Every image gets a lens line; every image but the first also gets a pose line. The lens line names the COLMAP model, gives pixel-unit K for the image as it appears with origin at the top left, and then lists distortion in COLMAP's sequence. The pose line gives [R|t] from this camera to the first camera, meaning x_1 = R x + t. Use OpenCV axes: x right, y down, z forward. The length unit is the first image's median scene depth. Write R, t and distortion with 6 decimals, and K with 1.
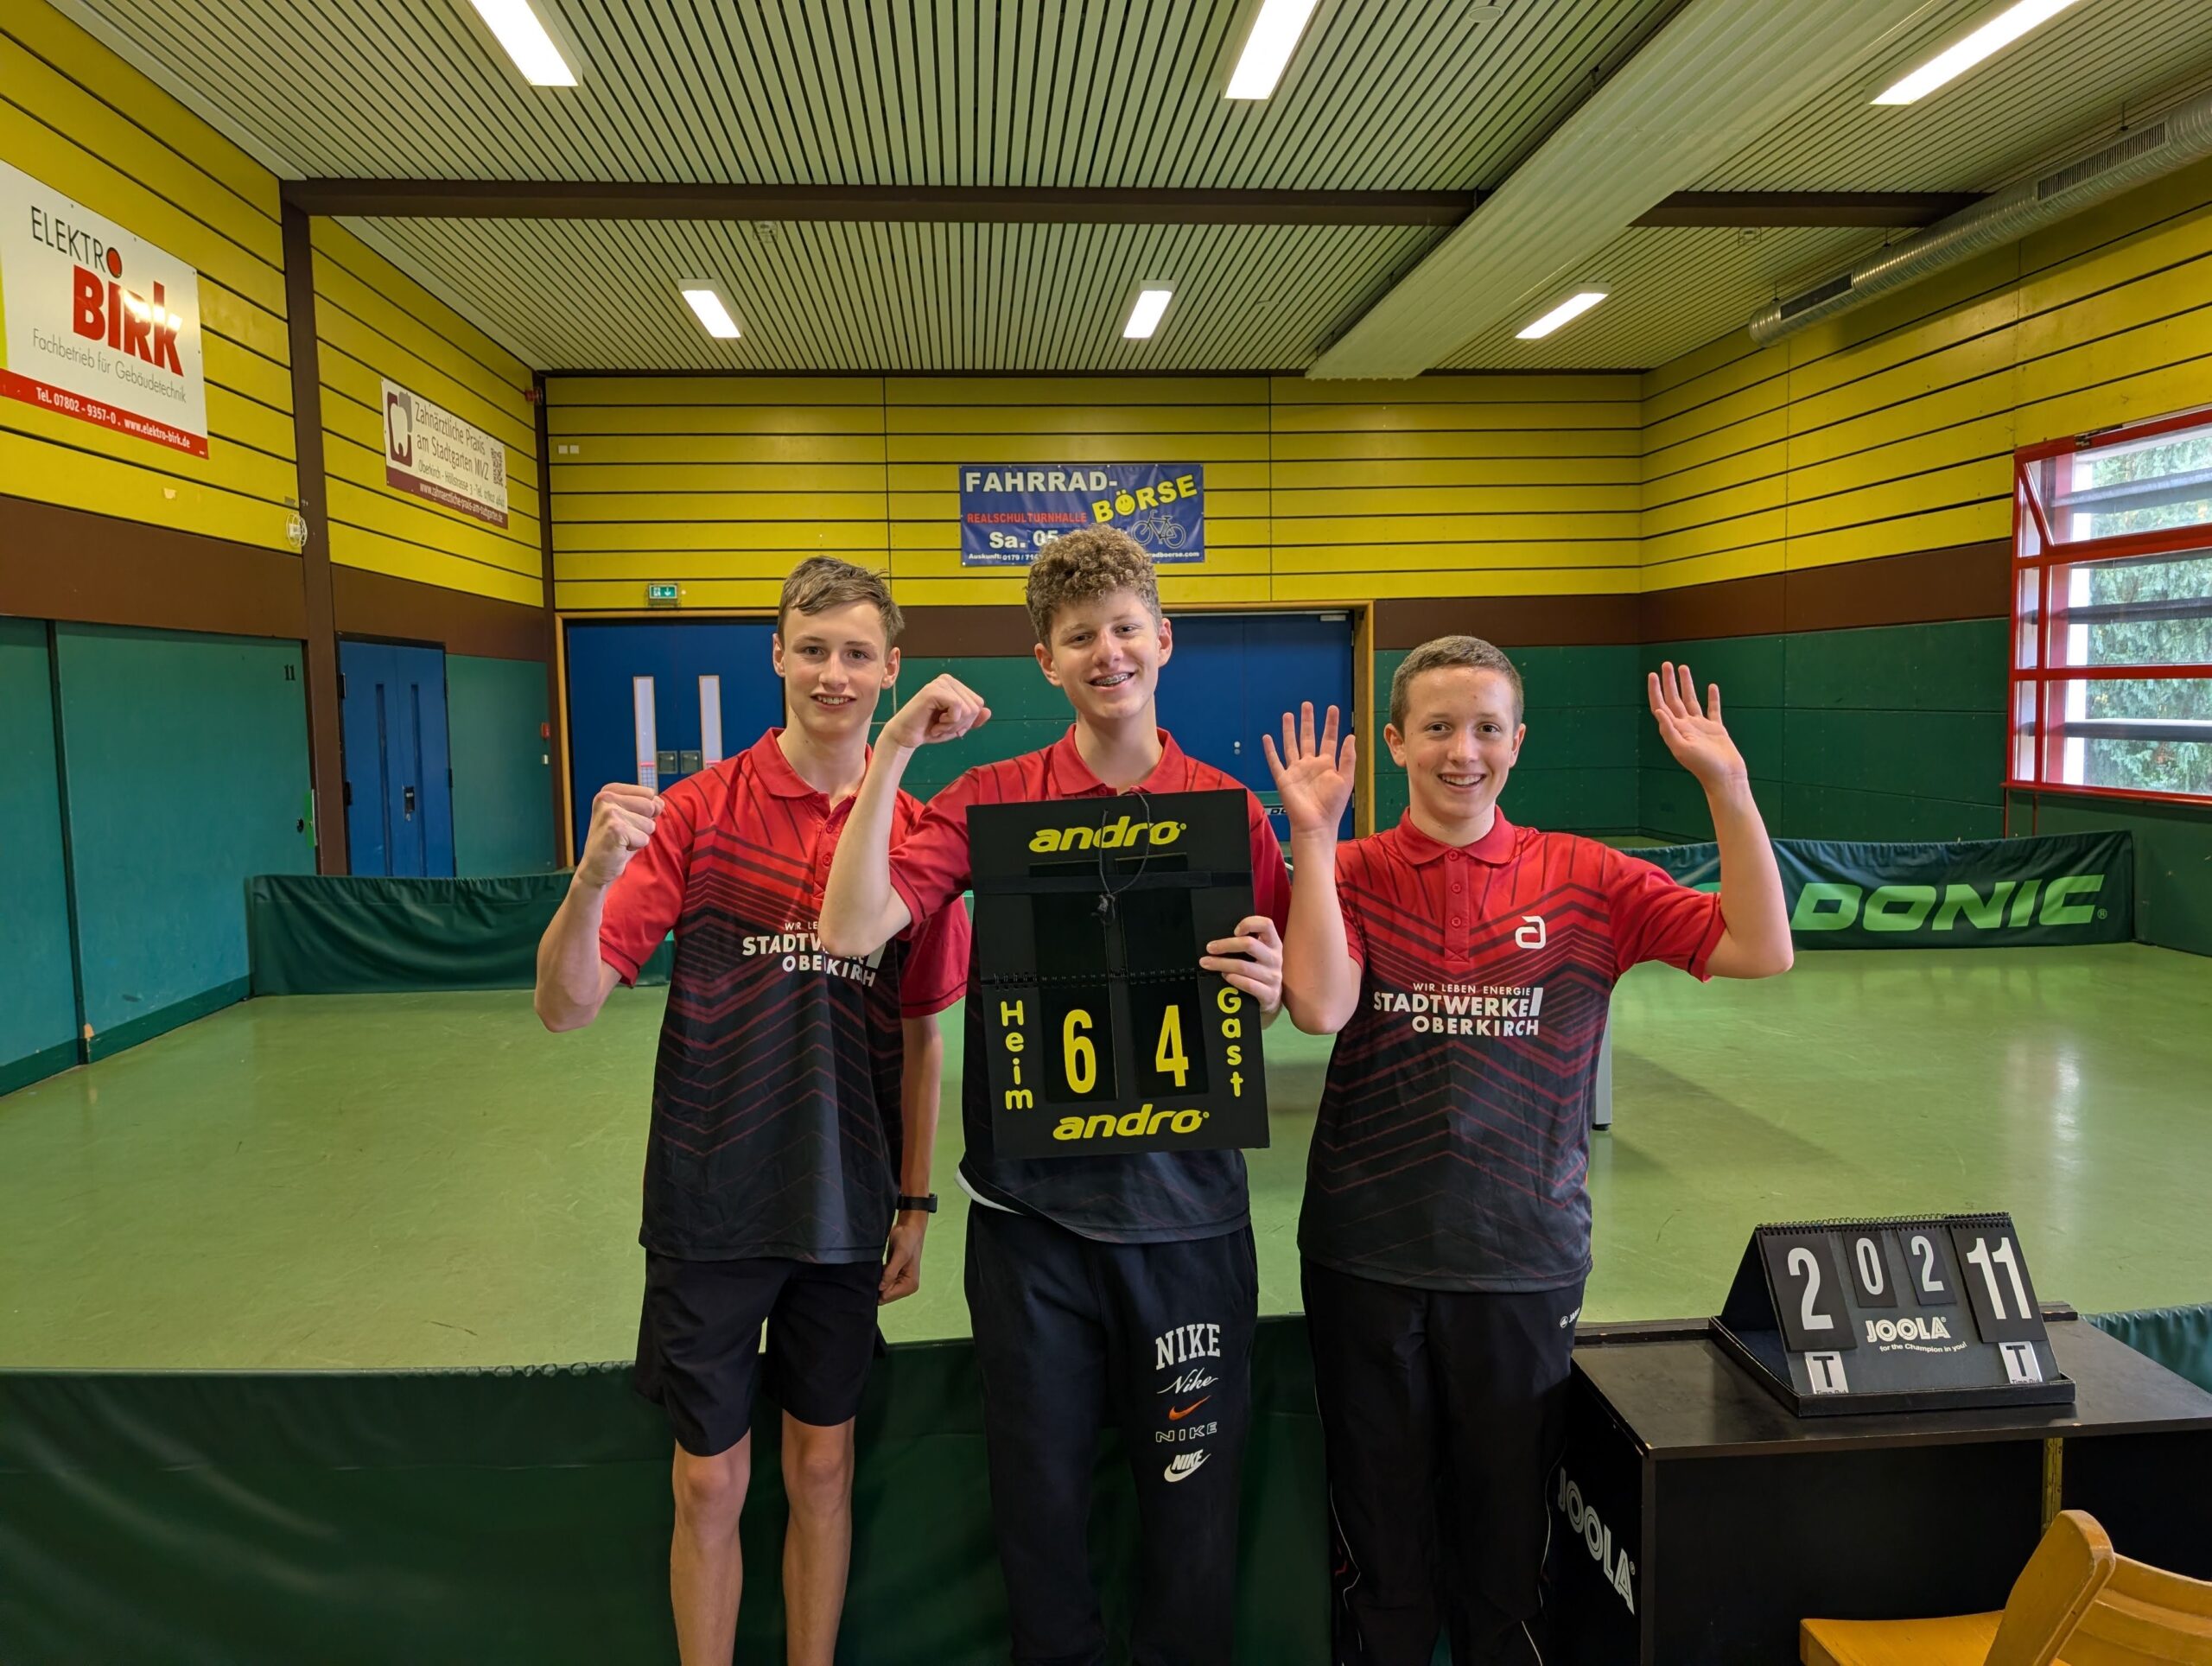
lens RADIAL K [[1584.2, 0, 1102.1], [0, 1584.2, 831.9], [0, 0, 1]] dist [0.006693, -0.014338]
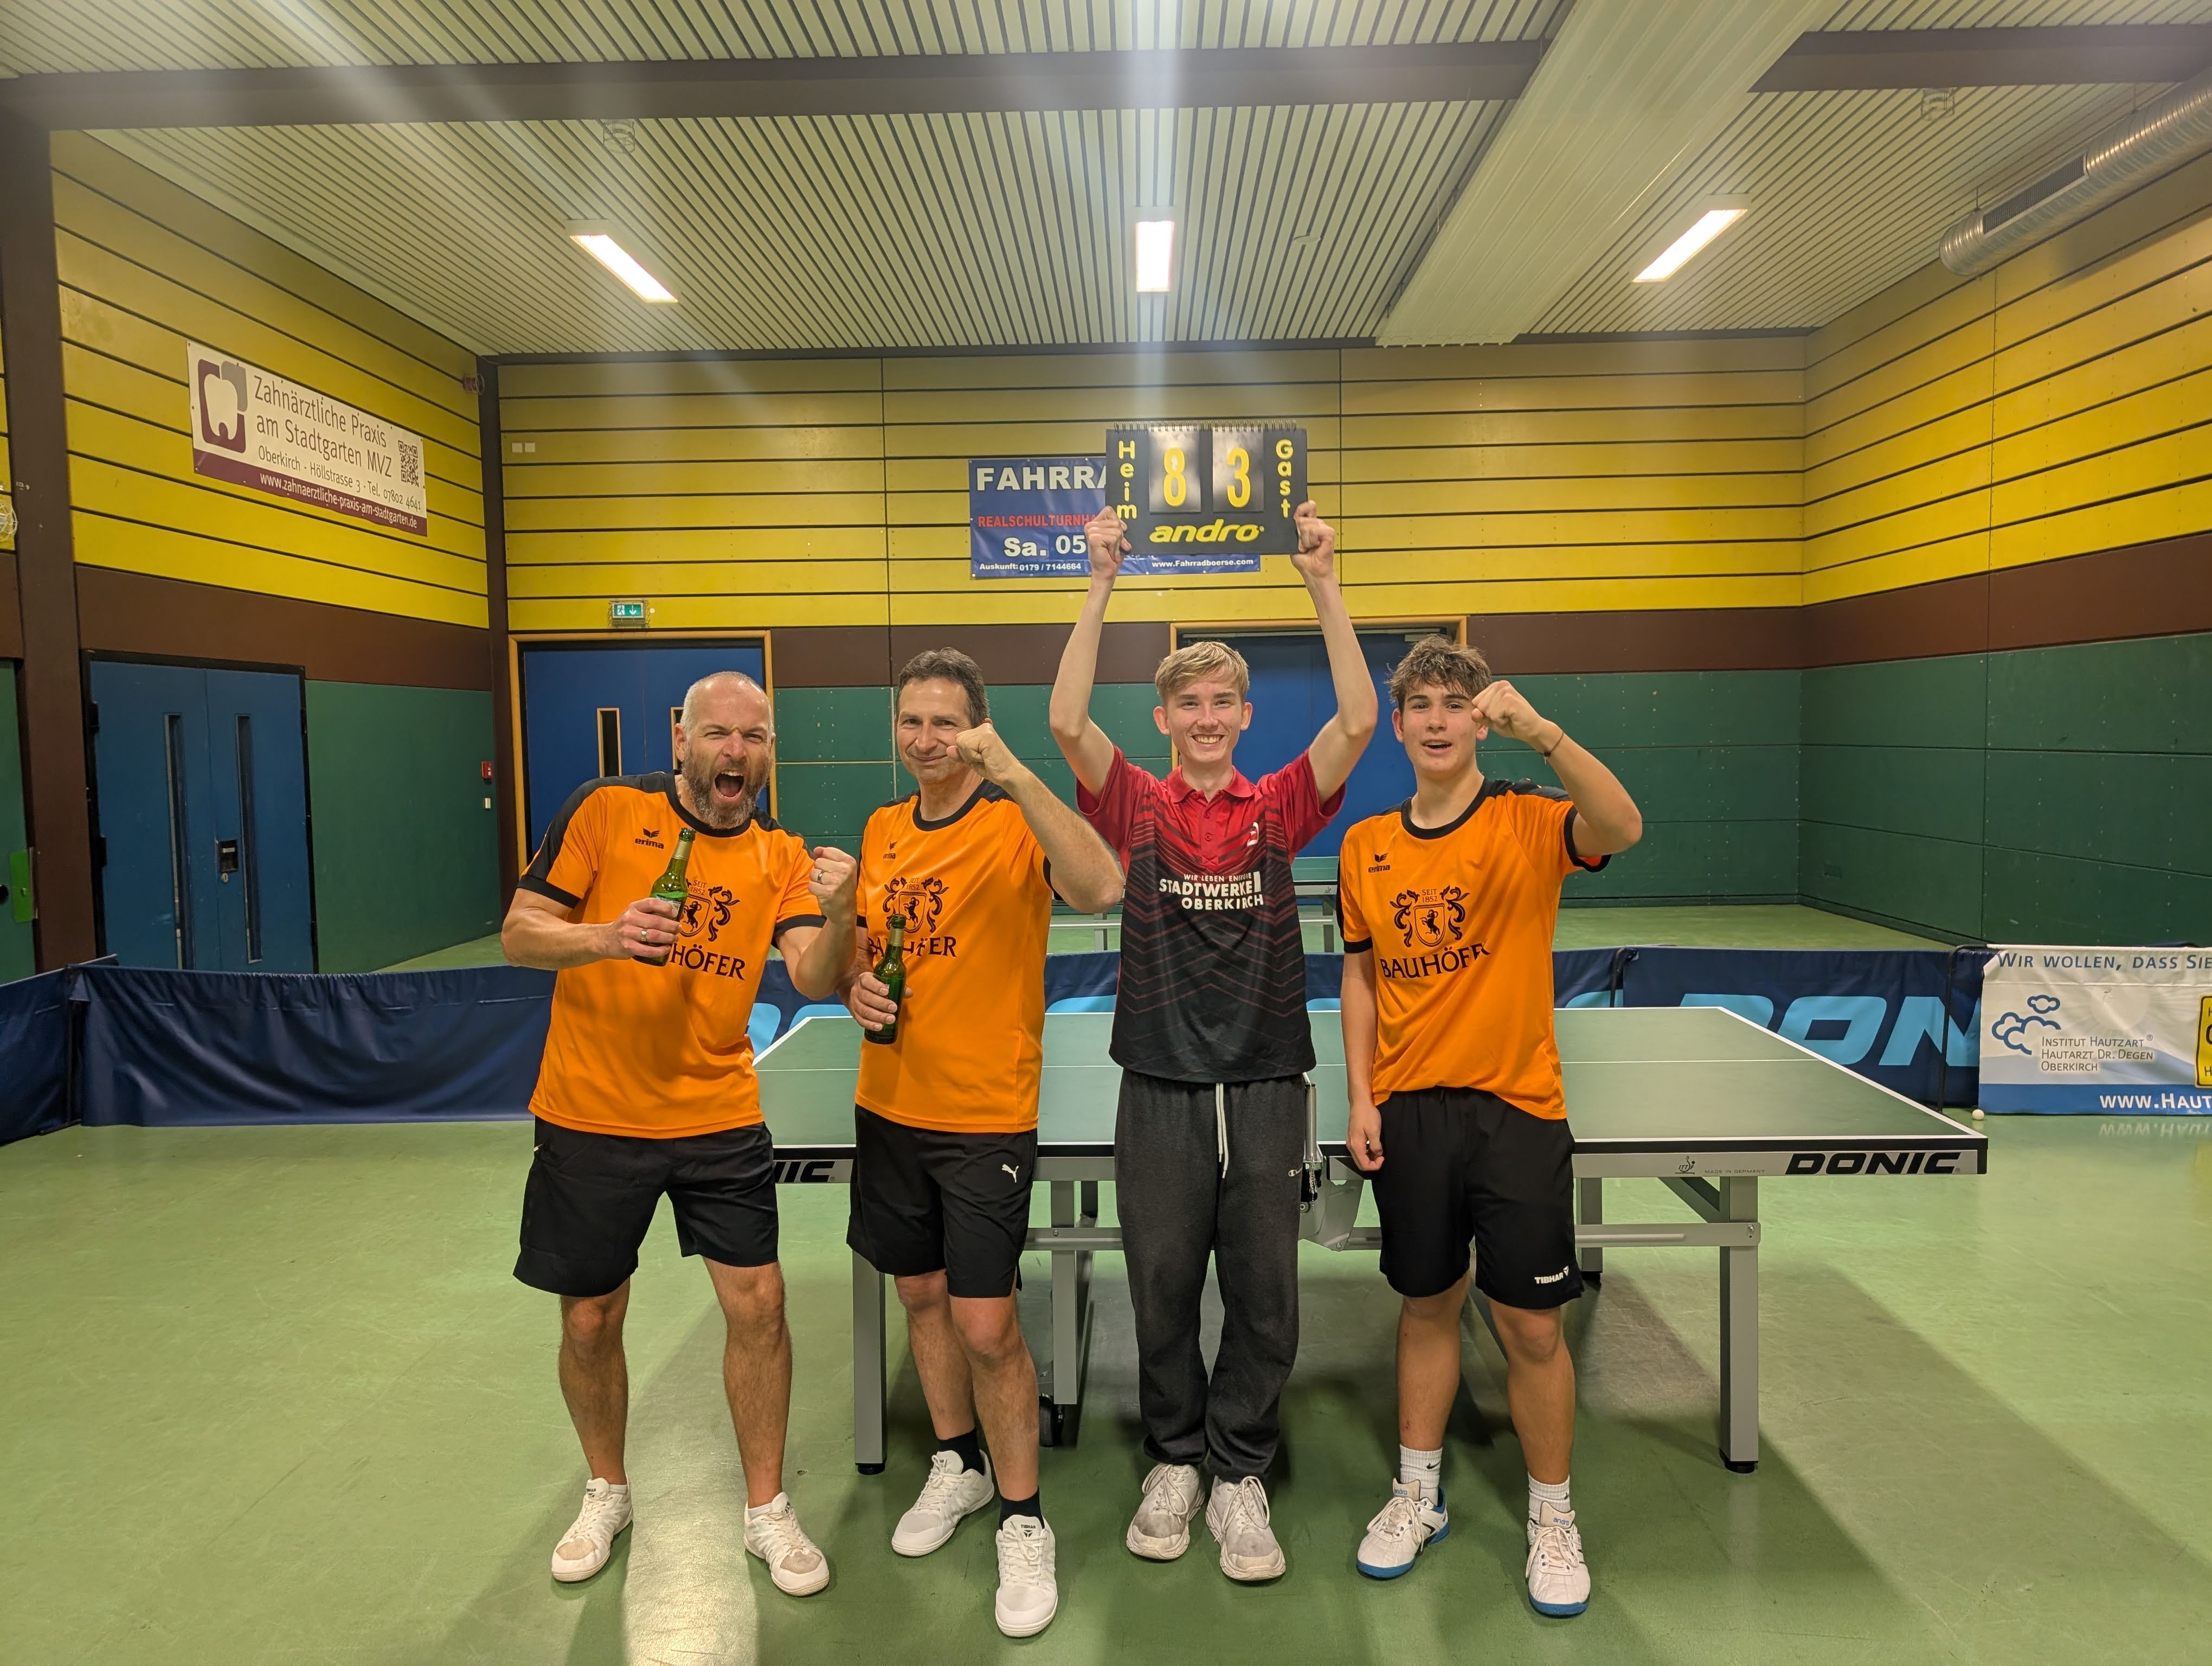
lens RADIAL K [[1584.4, 0, 1108.9], [0, 1584.4, 840.8], [0, 0, 1]] dist [0.006693, -0.014338]
pose [[0.994781, 0.008841, -0.101646, 0.072915], [-0.010528, 0.999815, -0.016067, -0.014241], [0.101485, 0.017054, 0.994691, 0.166438]]
